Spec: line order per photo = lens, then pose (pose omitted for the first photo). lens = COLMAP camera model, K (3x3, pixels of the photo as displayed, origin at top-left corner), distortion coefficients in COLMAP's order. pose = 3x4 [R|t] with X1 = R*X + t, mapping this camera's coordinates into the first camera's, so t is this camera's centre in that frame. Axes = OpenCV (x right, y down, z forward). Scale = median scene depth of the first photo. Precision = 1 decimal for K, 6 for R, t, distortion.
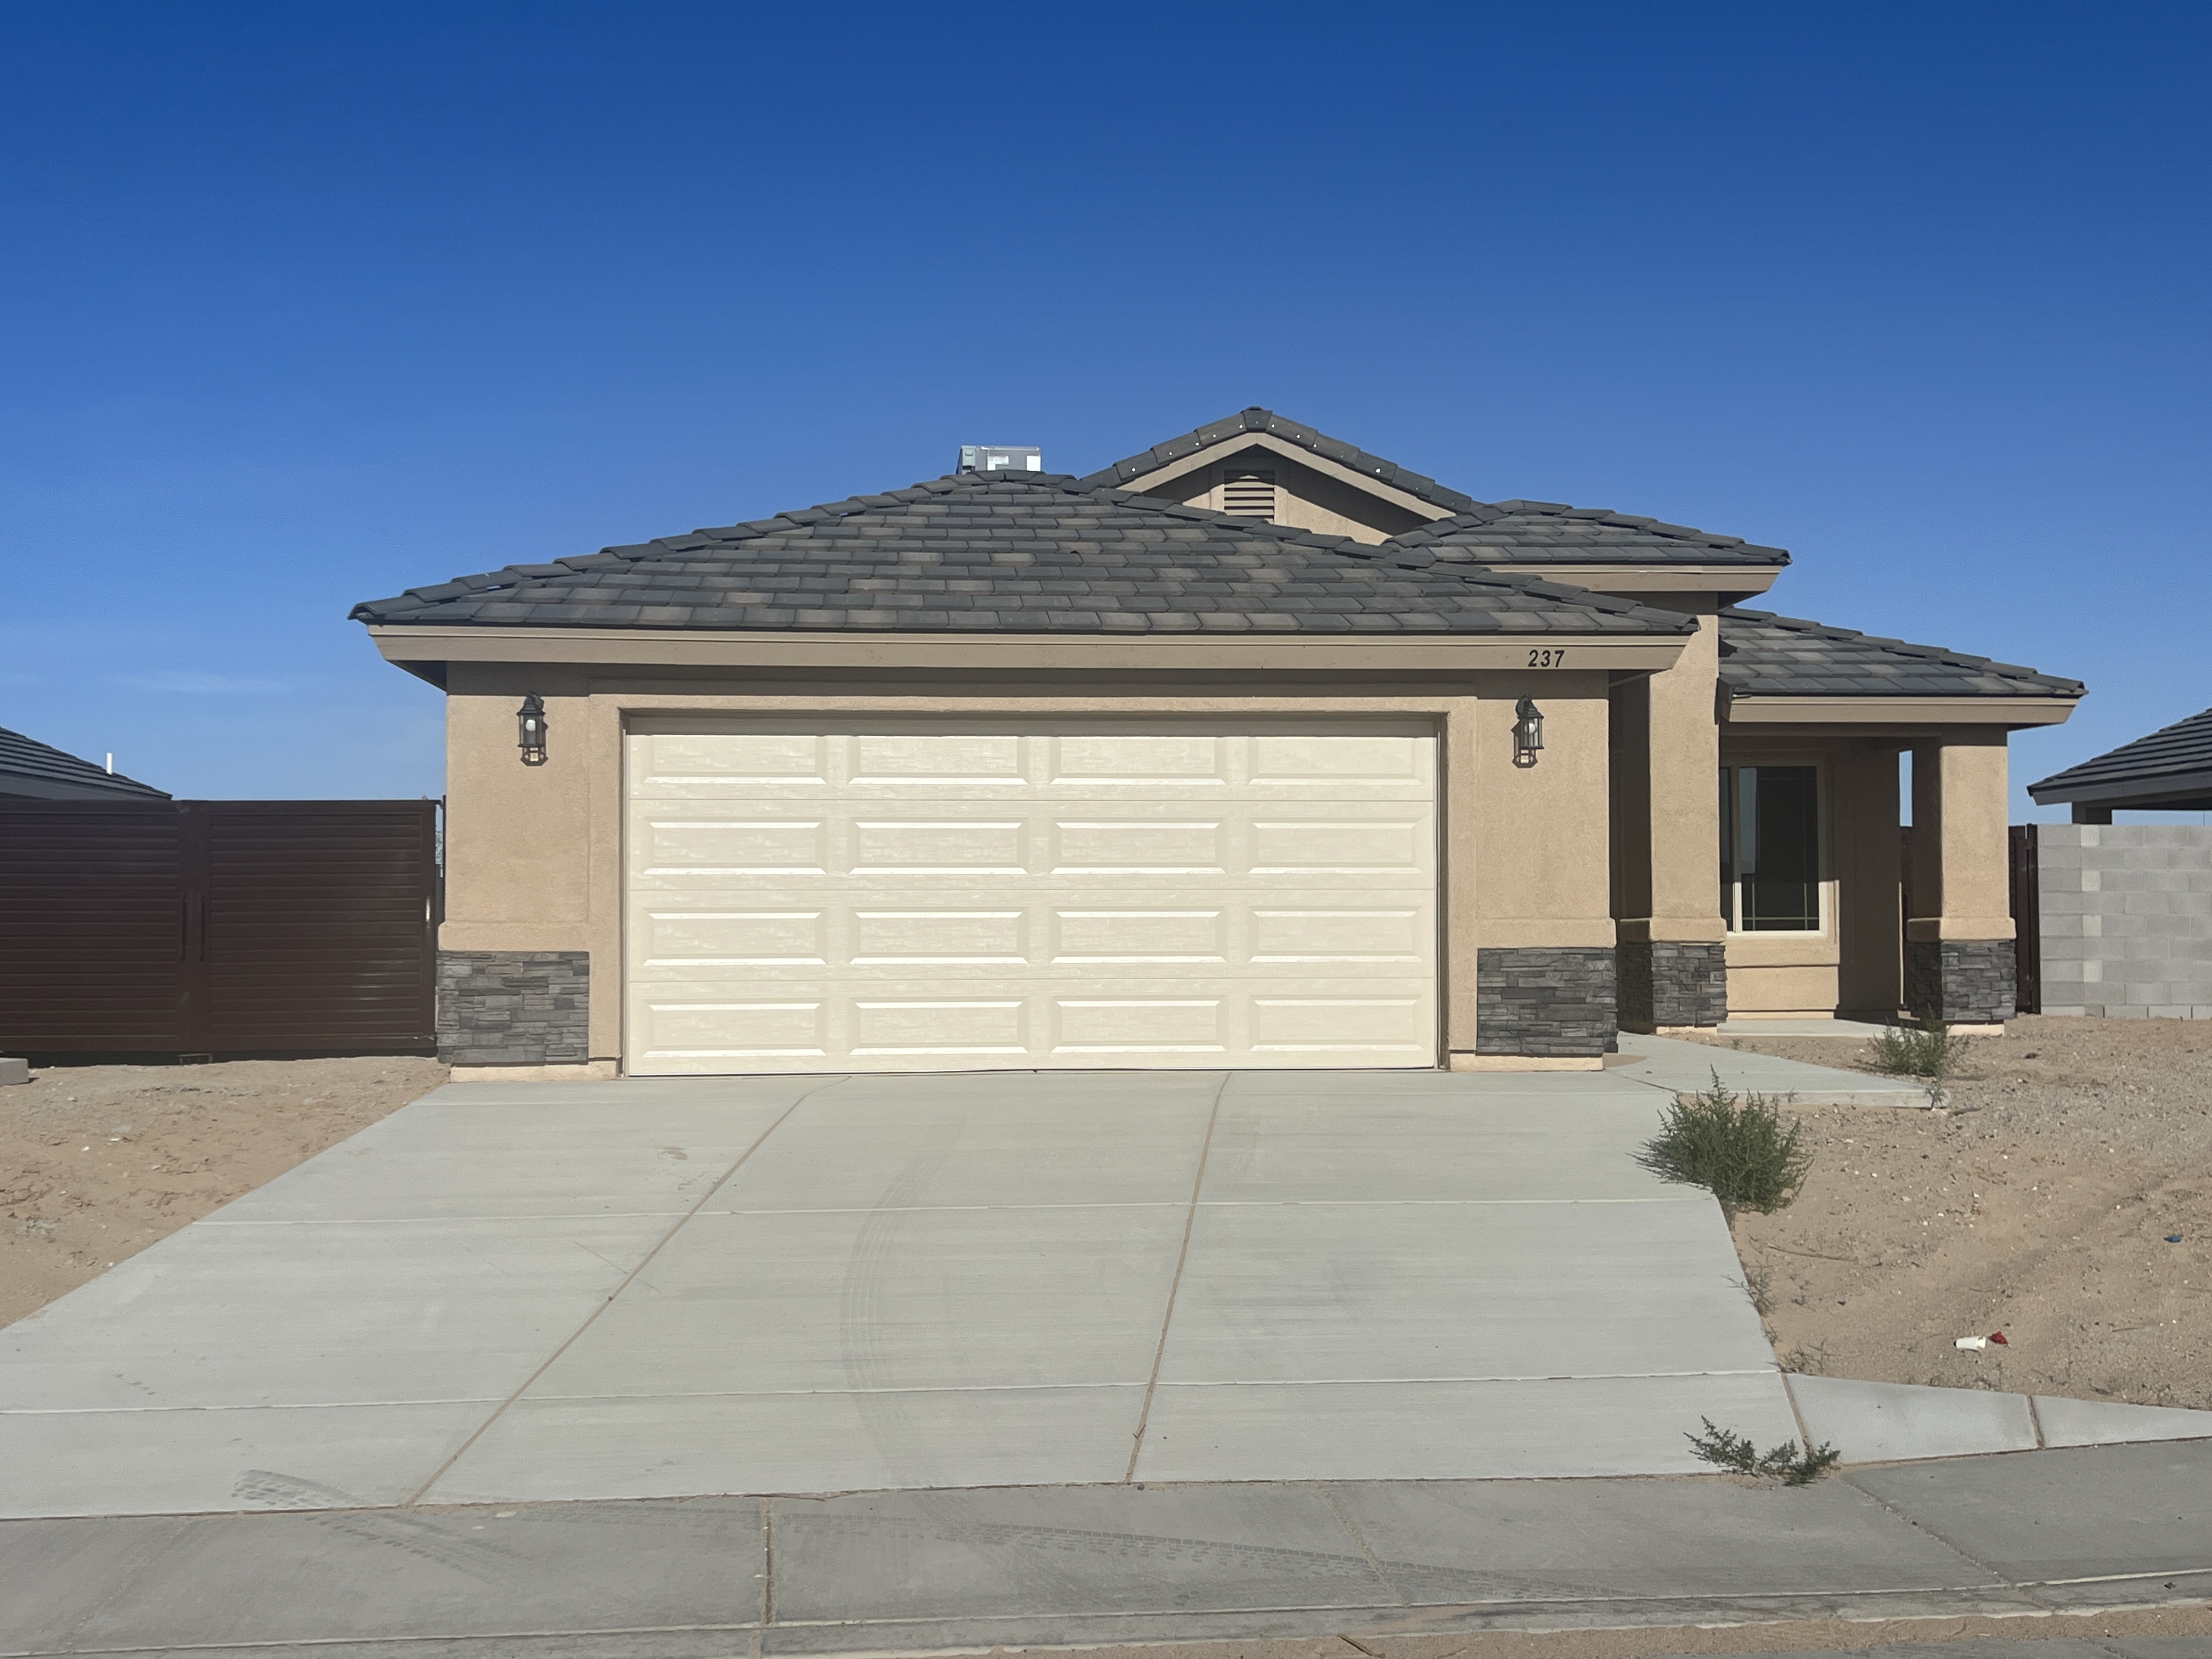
lens RADIAL K [[2297.9, 0, 1115.1], [0, 2297.9, 847.7], [0, 0, 1]] dist [0.056927, 0.000000]
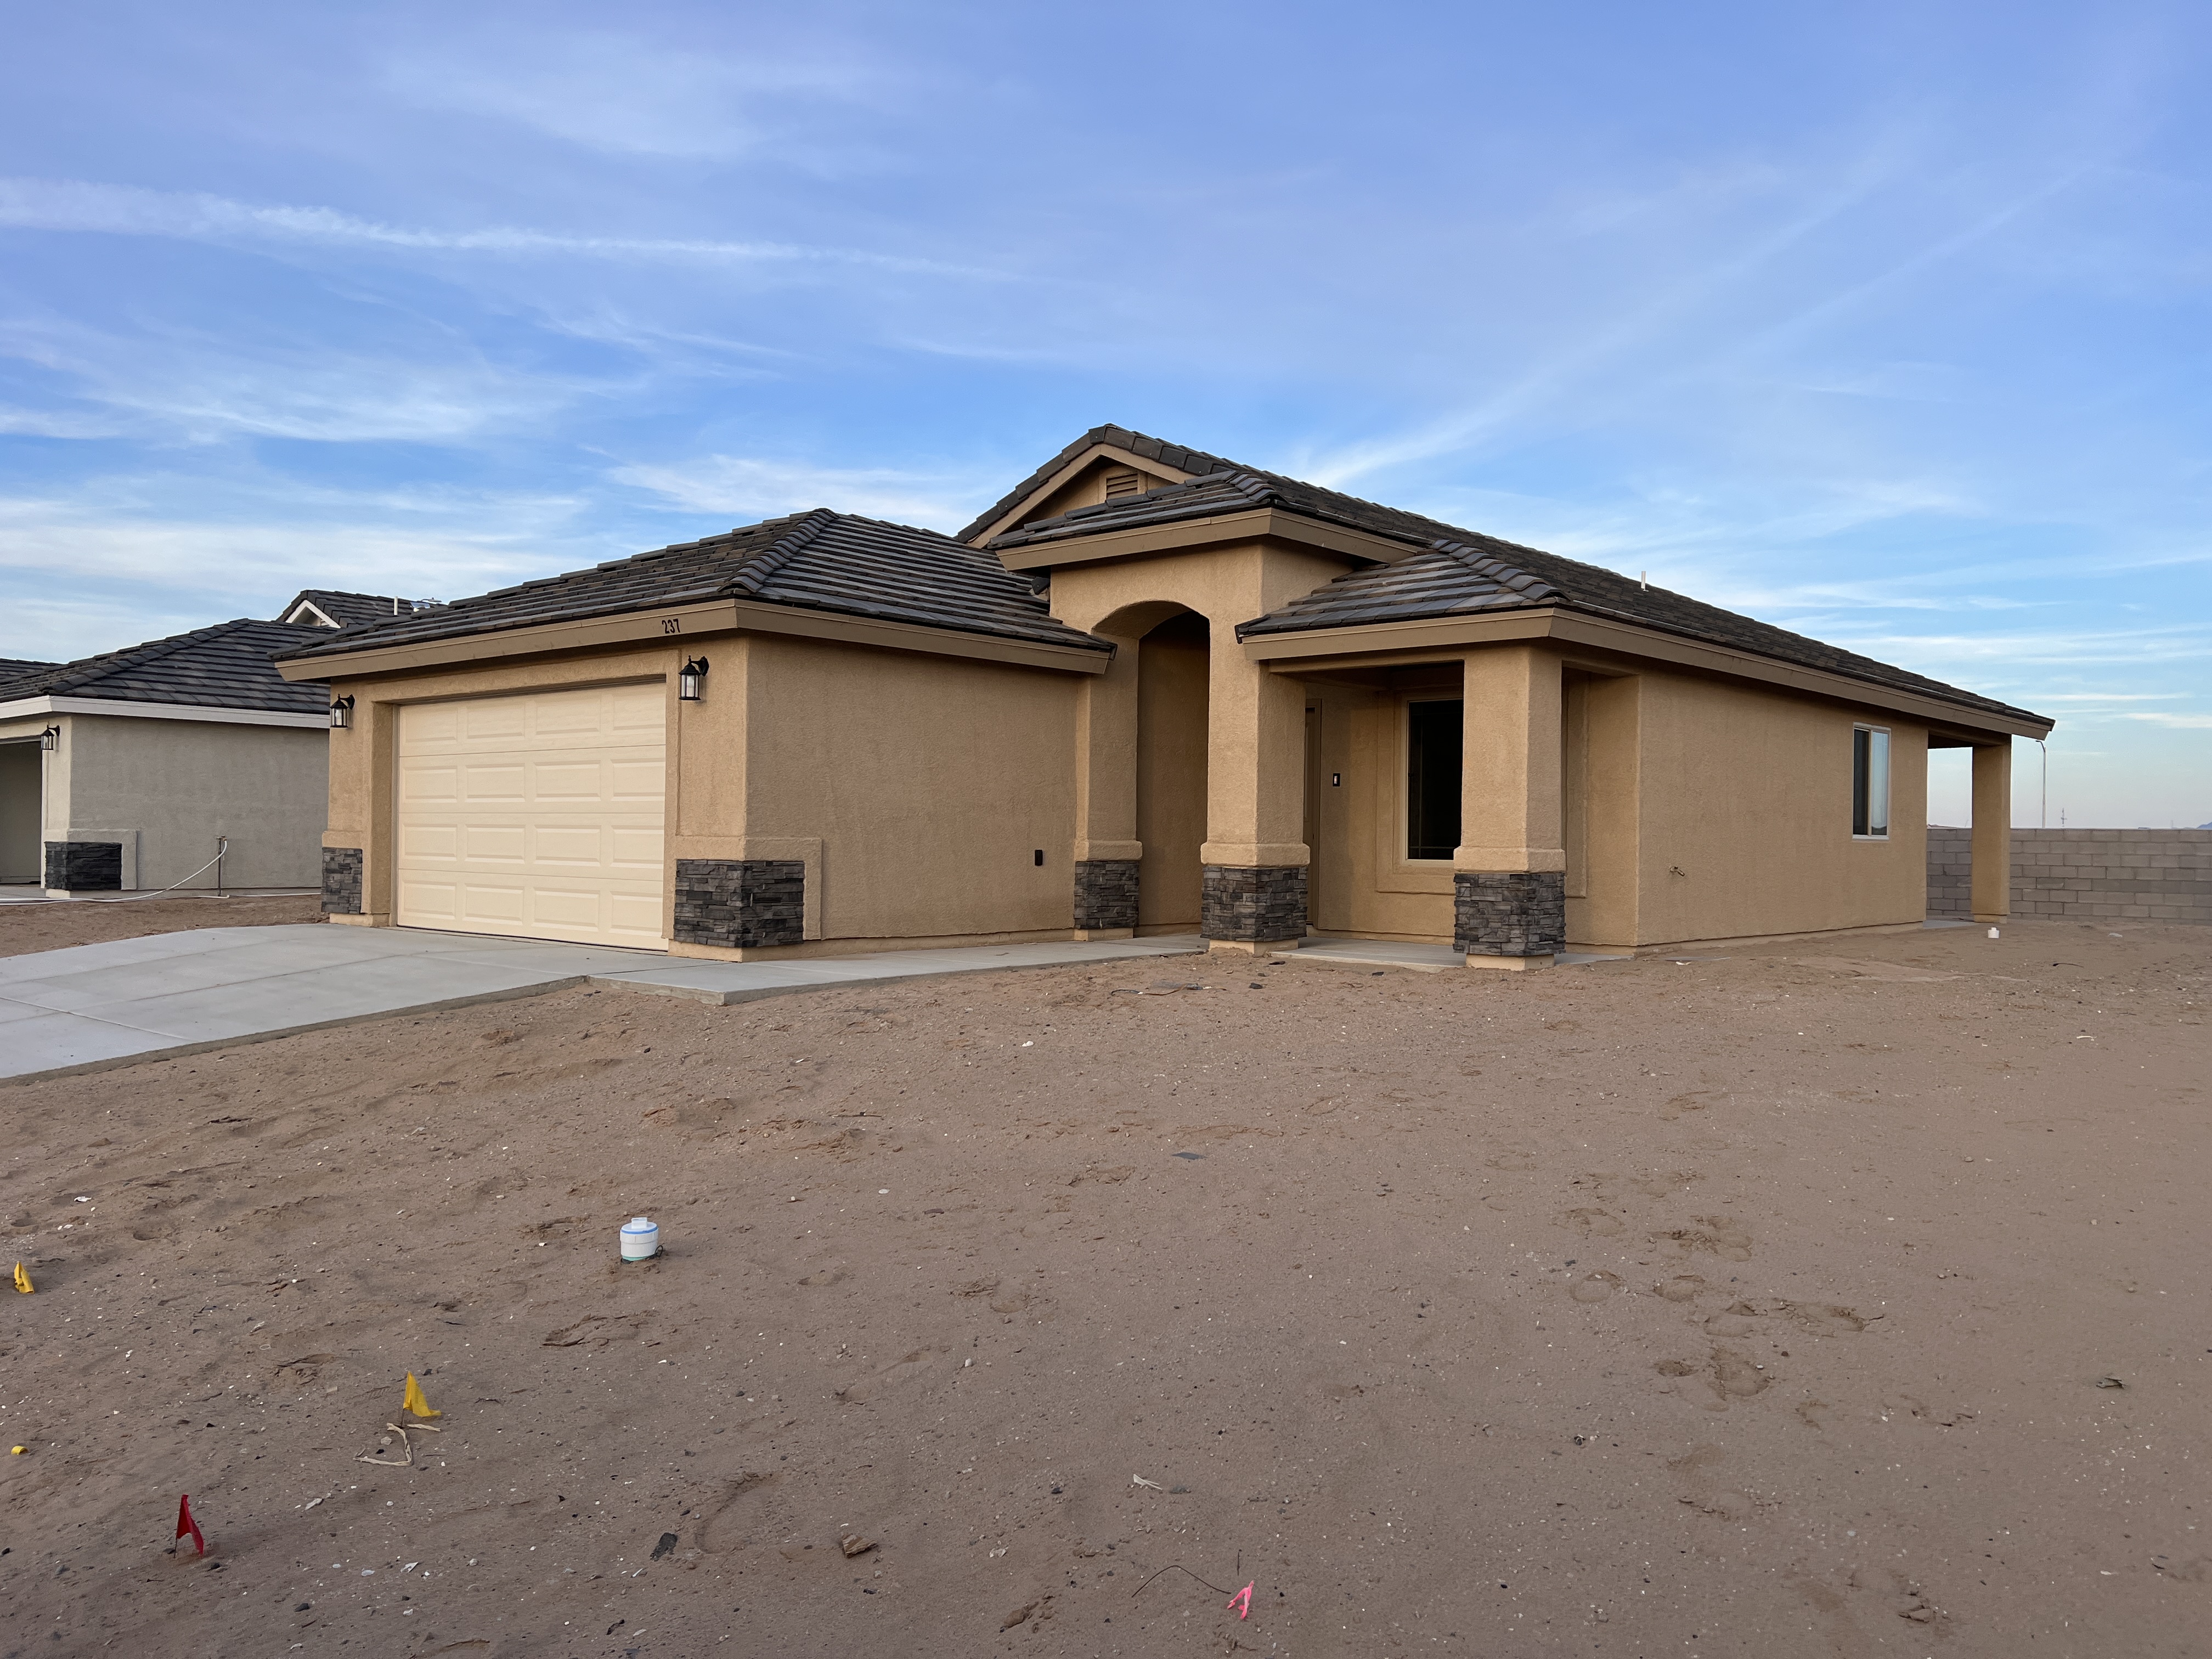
lens RADIAL K [[1672.5, 0, 1120.8], [0, 1672.5, 817.6], [0, 0, 1]] dist [0.047329, -0.062630]
pose [[0.706999, 0.004322, -0.707201, 0.946641], [0.005085, 0.999924, 0.011194, 0.011376], [0.707196, -0.011510, 0.706924, 0.500924]]
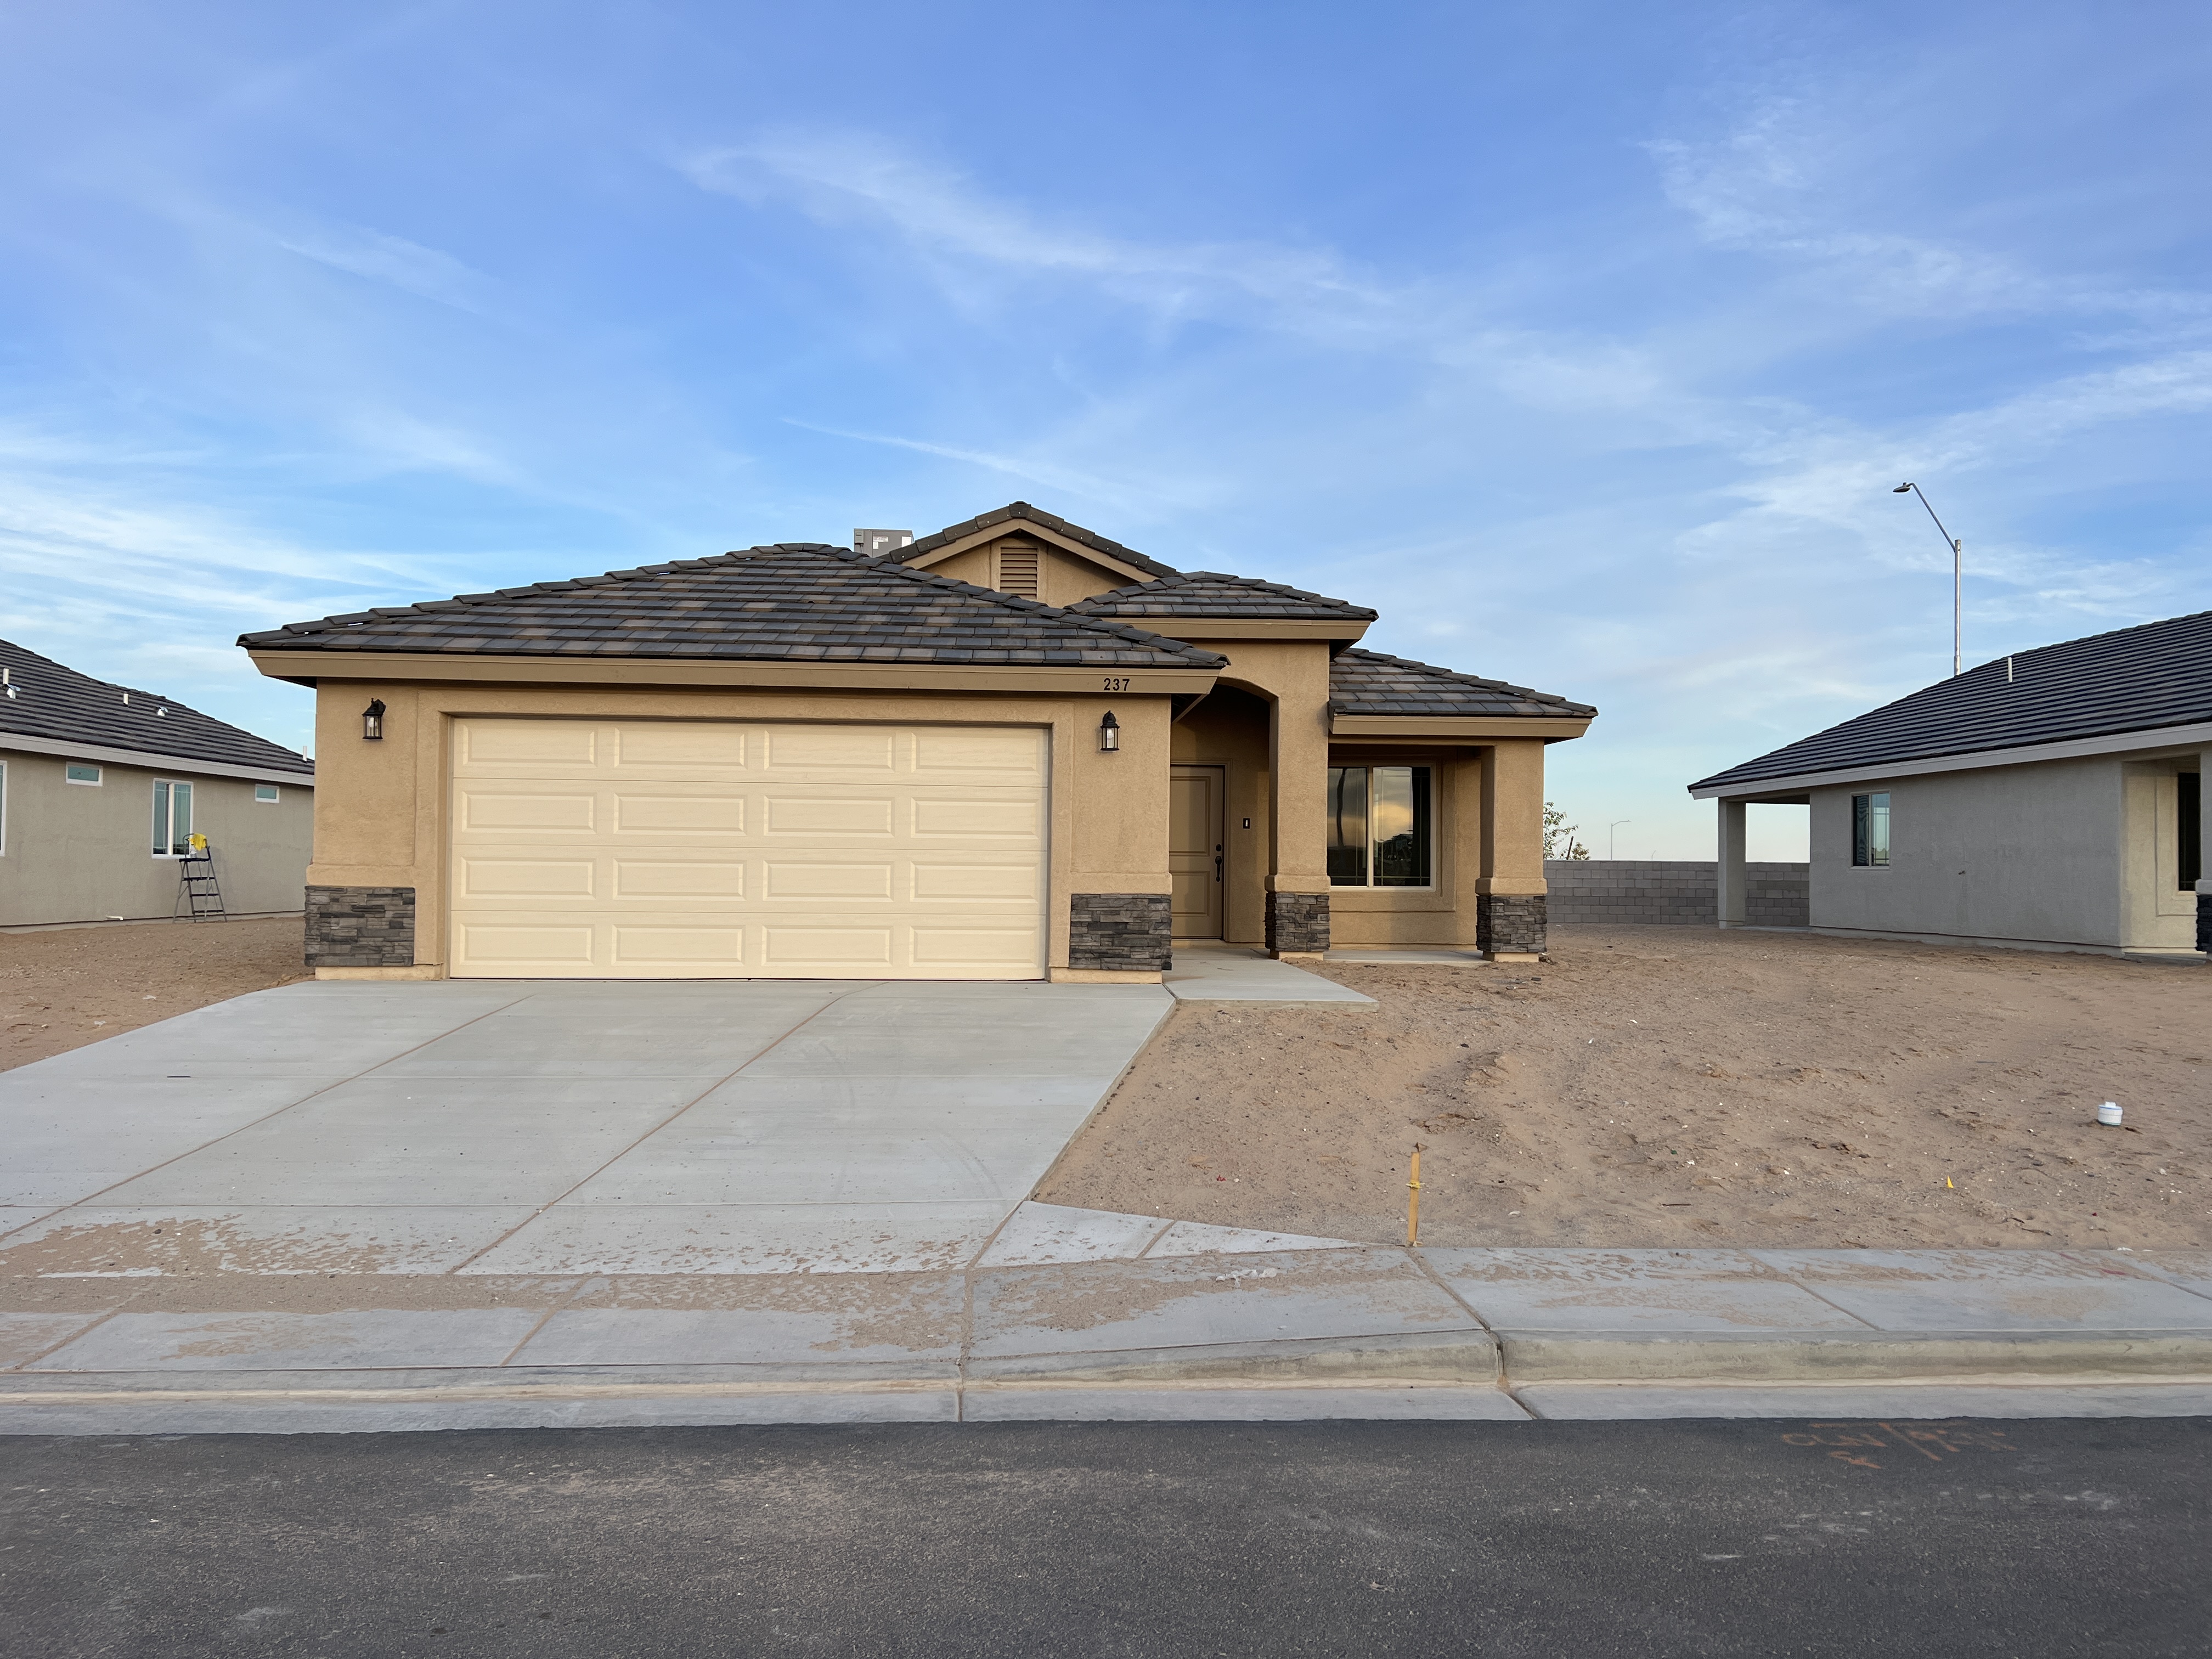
lens RADIAL K [[1672.5, 0, 1121.1], [0, 1672.5, 828.9], [0, 0, 1]] dist [0.047329, -0.062630]
pose [[0.999766, 0.012936, -0.017343, 0.196951], [-0.012888, 0.999913, 0.002895, 0.001533], [0.017379, -0.002671, 0.999845, -0.002117]]
